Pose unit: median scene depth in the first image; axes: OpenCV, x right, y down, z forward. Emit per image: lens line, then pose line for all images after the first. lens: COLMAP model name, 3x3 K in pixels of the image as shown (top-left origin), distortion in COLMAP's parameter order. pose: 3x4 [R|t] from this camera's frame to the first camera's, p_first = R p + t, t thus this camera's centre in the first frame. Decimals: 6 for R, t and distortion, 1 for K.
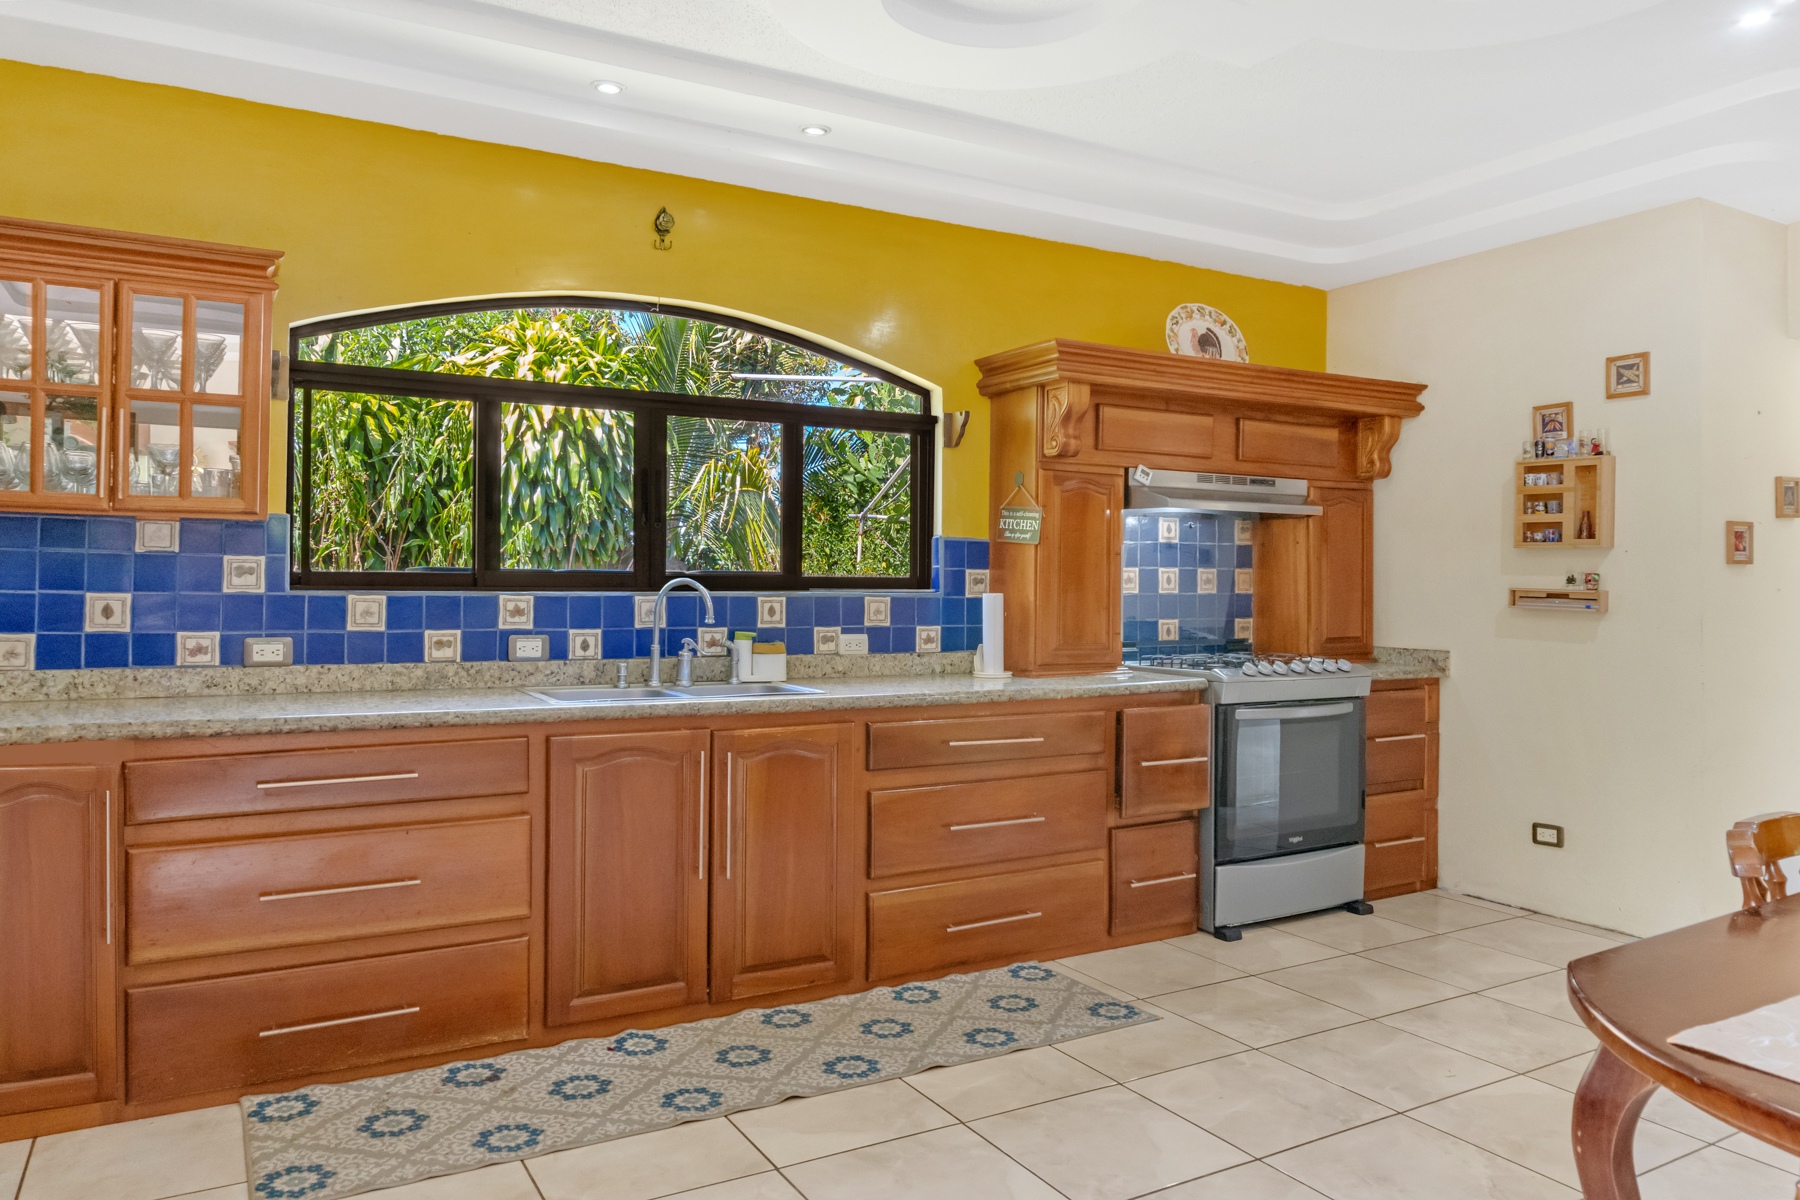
lens RADIAL K [[1229.1, 0, 923.8], [0, 1229.1, 600.1], [0, 0, 1]] dist [-0.006010, -0.002001]
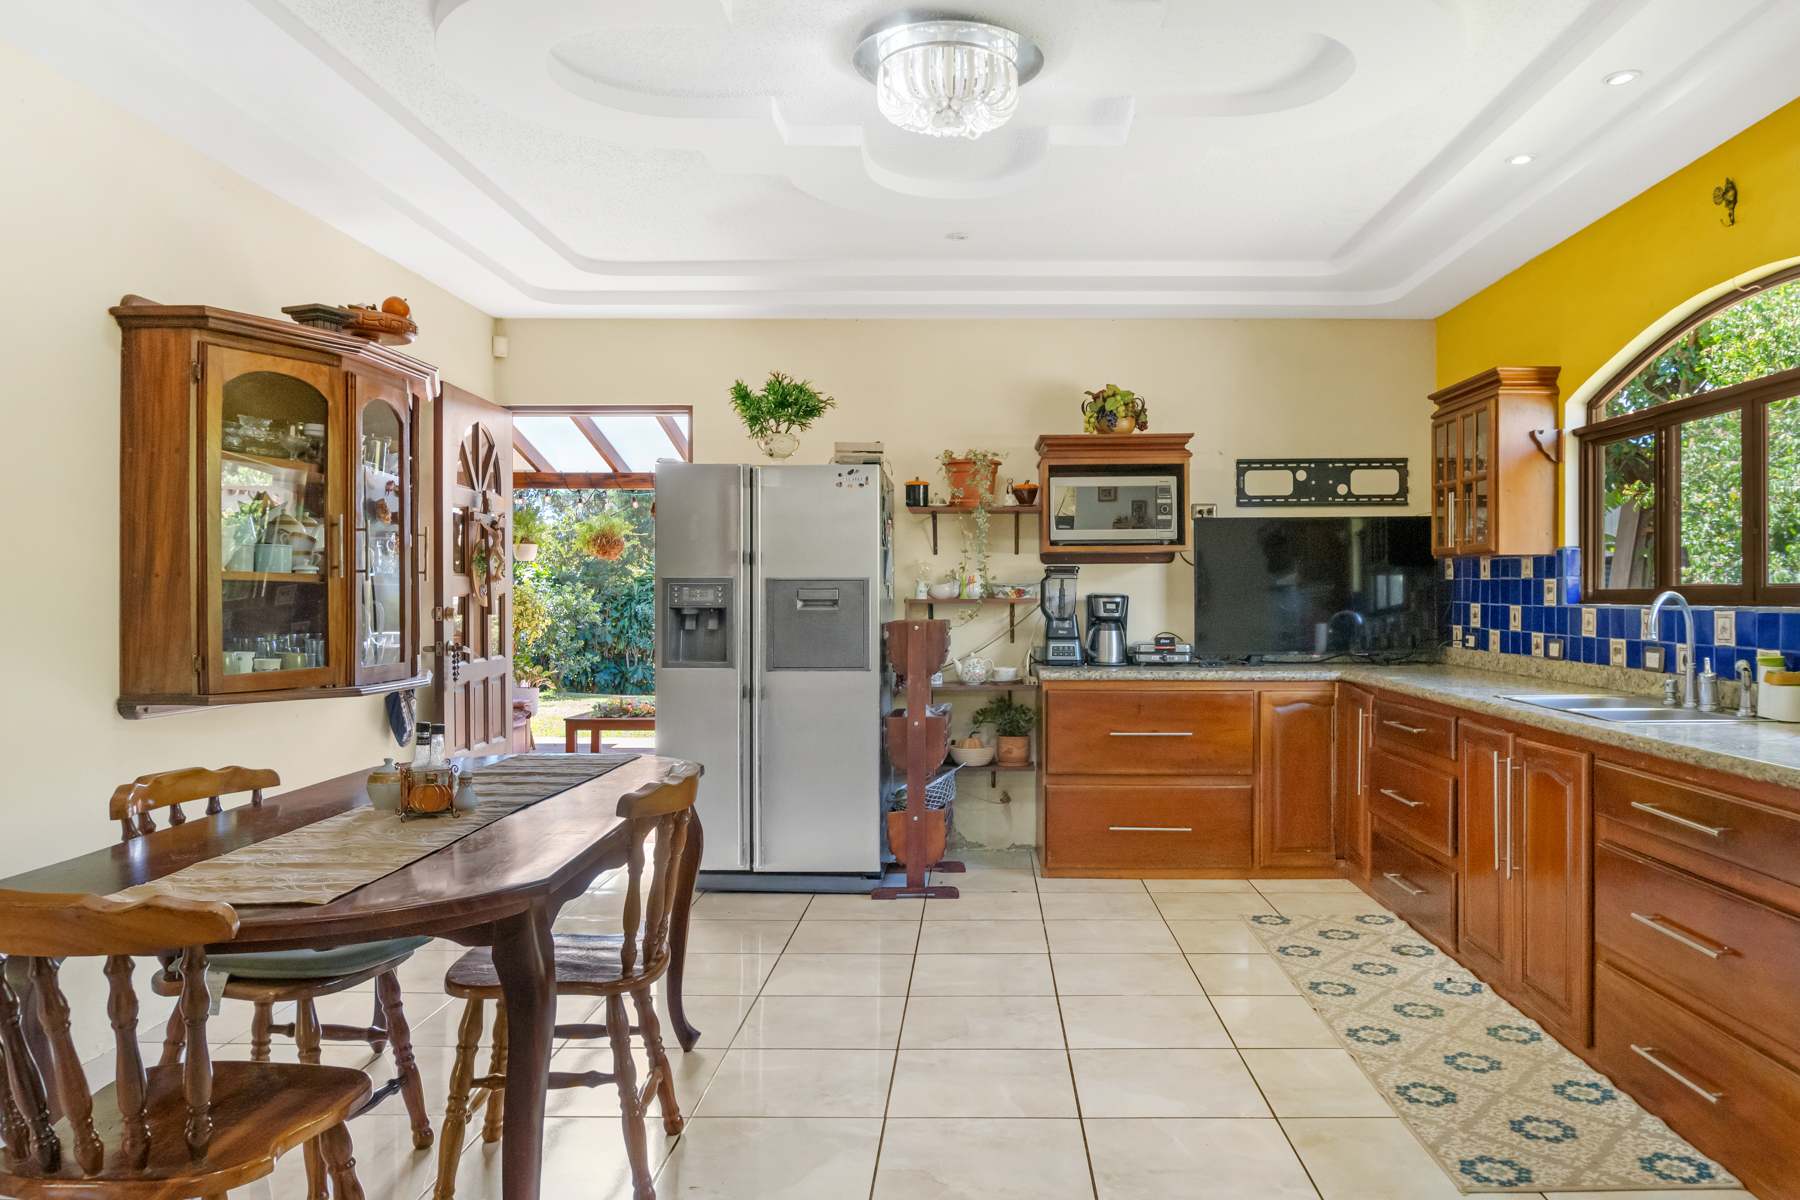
lens RADIAL K [[1229.1, 0, 923.8], [0, 1229.1, 600.1], [0, 0, 1]] dist [-0.006010, -0.002001]
pose [[-0.540012, -0.006330, -0.841634, 0.948352], [-0.005217, 0.999978, -0.004174, -0.003775], [0.841641, 0.002137, -0.540032, 1.091874]]
